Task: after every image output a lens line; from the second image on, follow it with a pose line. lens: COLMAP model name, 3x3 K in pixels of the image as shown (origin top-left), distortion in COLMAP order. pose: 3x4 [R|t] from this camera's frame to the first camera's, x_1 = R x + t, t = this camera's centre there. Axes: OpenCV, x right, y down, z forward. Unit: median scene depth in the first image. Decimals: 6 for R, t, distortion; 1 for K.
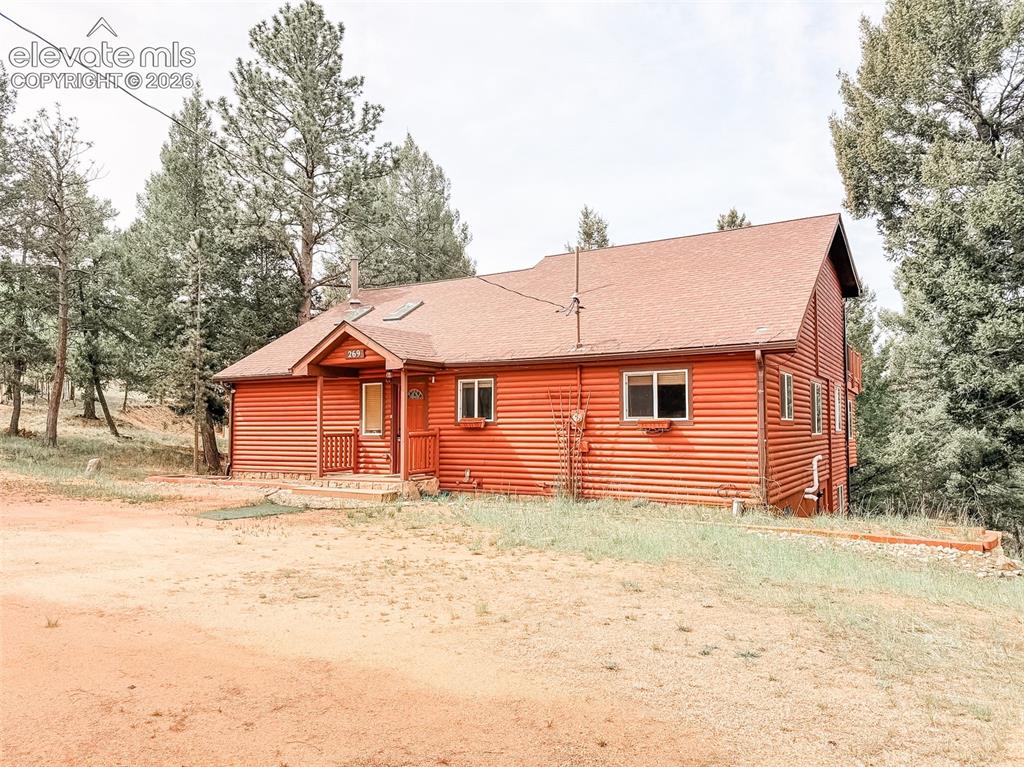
lens RADIAL K [[709.6, 0, 512.0], [0, 709.6, 383.5], [0, 0, 1]] dist [0.089296, -0.124337]
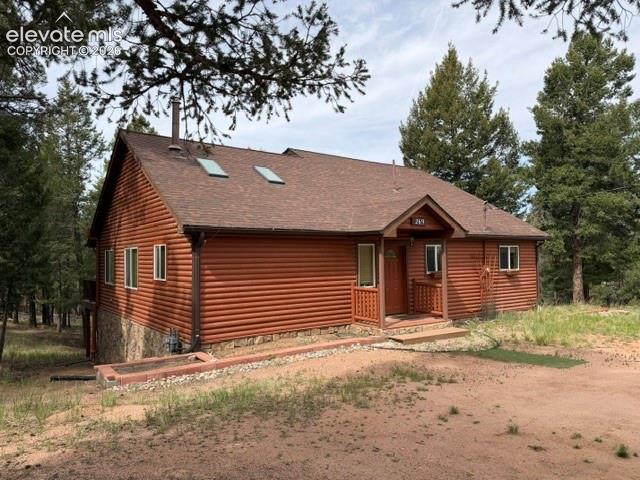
lens RADIAL K [[443.5, 0, 320.0], [0, 443.5, 240.0], [0, 0, 1]] dist [0.089296, -0.124337]
pose [[0.386200, 0.033884, 0.921792, -2.181191], [-0.045642, 0.998803, -0.017592, 0.023004], [-0.921285, -0.035279, 0.387284, 1.862193]]
